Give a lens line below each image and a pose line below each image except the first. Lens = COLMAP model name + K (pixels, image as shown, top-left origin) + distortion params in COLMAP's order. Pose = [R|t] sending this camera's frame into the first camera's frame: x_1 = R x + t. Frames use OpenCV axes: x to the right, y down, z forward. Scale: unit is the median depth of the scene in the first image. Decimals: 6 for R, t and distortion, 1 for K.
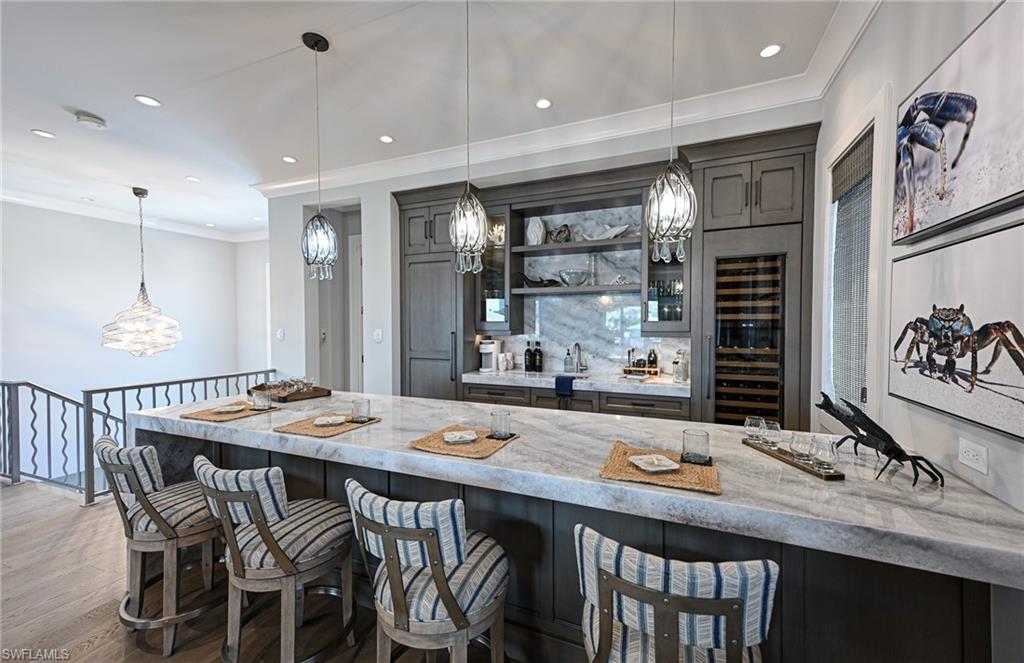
lens RADIAL K [[400.2, 0, 517.8], [0, 400.2, 334.4], [0, 0, 1]] dist [0.026212, 0.000118]
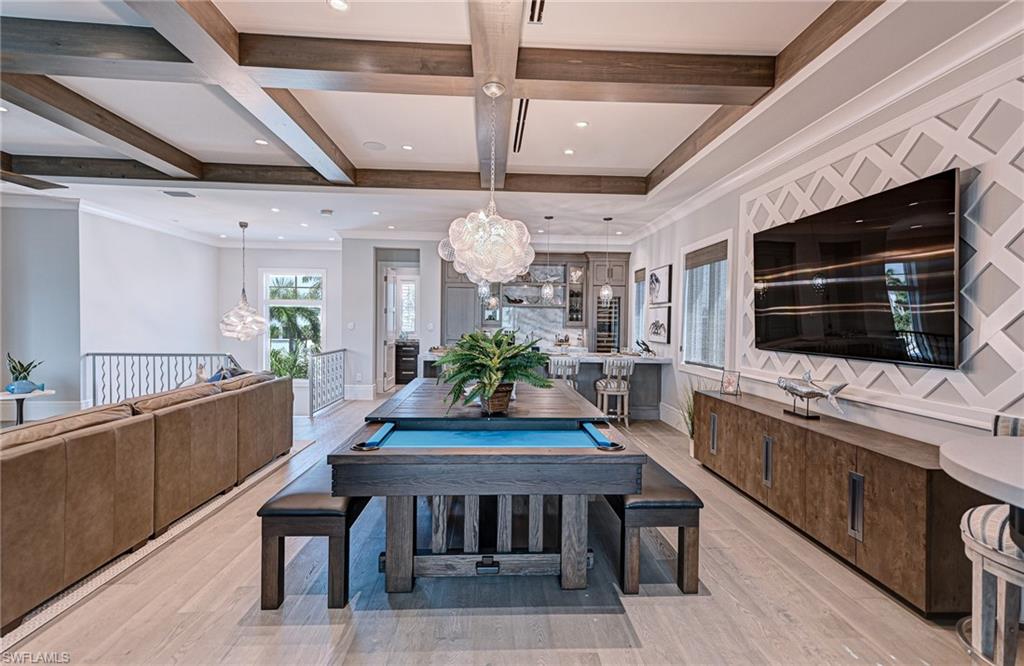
lens RADIAL K [[467.1, 0, 519.2], [0, 467.1, 333.8], [0, 0, 1]] dist [0.018859, 0.000191]
pose [[0.896605, 0.003198, 0.442821, -0.969159], [-0.003903, 0.999992, 0.000679, 0.032397], [-0.442815, -0.002337, 0.896610, -1.093471]]
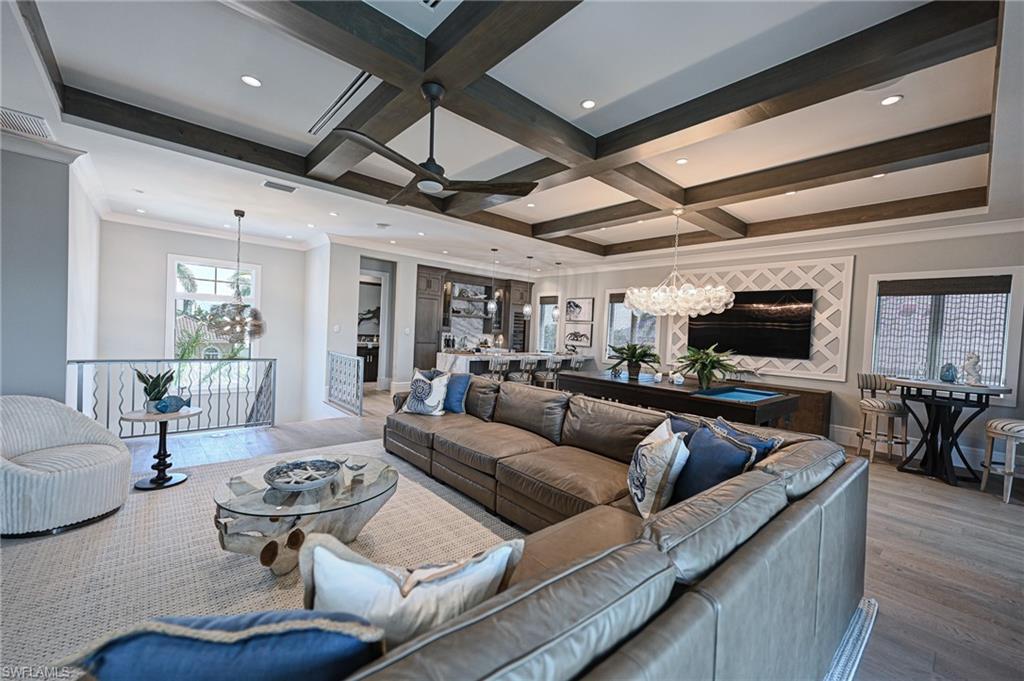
lens RADIAL K [[403.8, 0, 516.1], [0, 403.8, 341.4], [0, 0, 1]] dist [0.018241, 0.002311]
pose [[0.425094, -0.000660, 0.905149, -2.098027], [-0.024189, 0.999634, 0.012090, 0.016799], [-0.904826, -0.027034, 0.424923, -0.397723]]
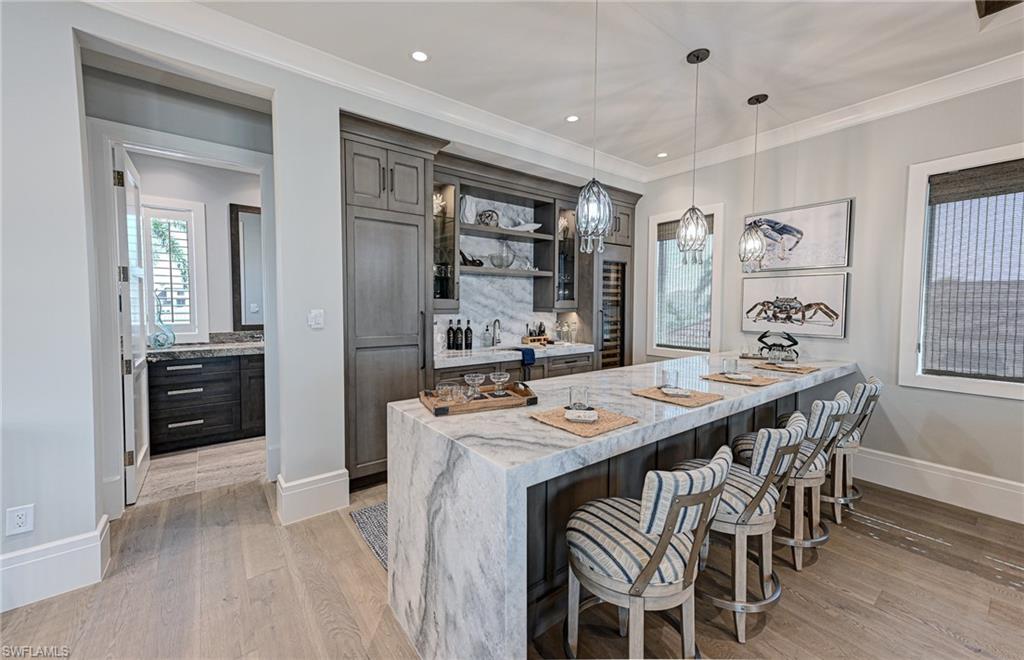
lens RADIAL K [[400.2, 0, 514.1], [0, 400.2, 320.4], [0, 0, 1]] dist [0.026212, 0.000118]
pose [[0.497484, -0.034763, 0.866776, -0.807805], [0.018133, 0.999395, 0.029674, -0.008270], [-0.867284, 0.000955, 0.497813, 0.414433]]
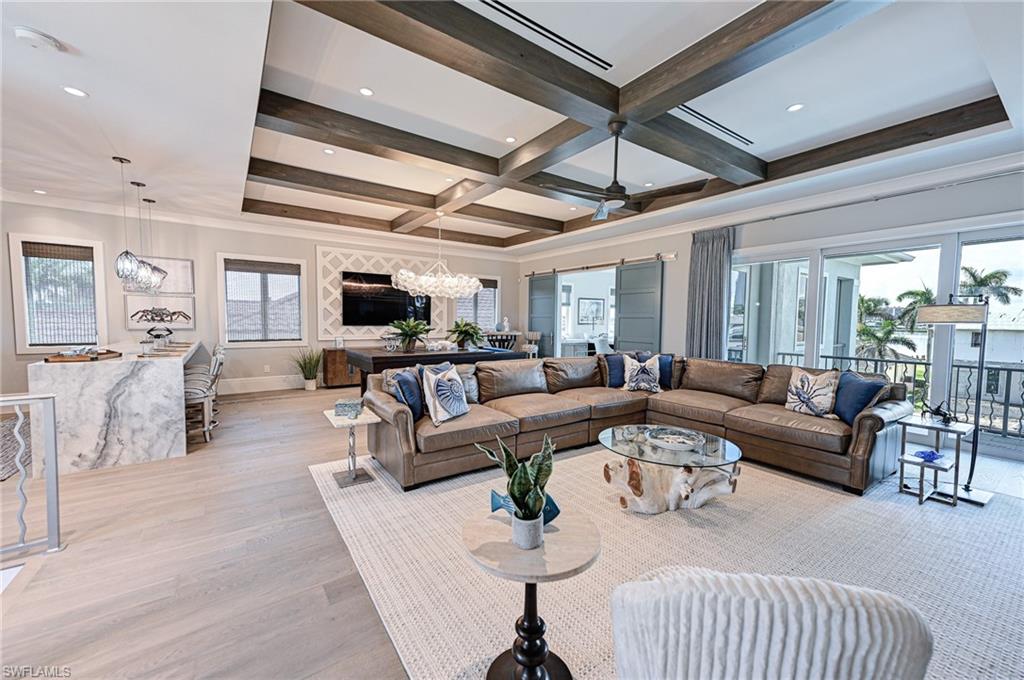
lens RADIAL K [[403.8, 0, 515.1], [0, 403.8, 340.0], [0, 0, 1]] dist [0.018241, 0.002311]
pose [[-0.849979, -0.030393, 0.525940, -1.818301], [0.007528, 0.997532, 0.069811, 0.002189], [-0.526763, 0.063297, -0.847652, 1.009858]]
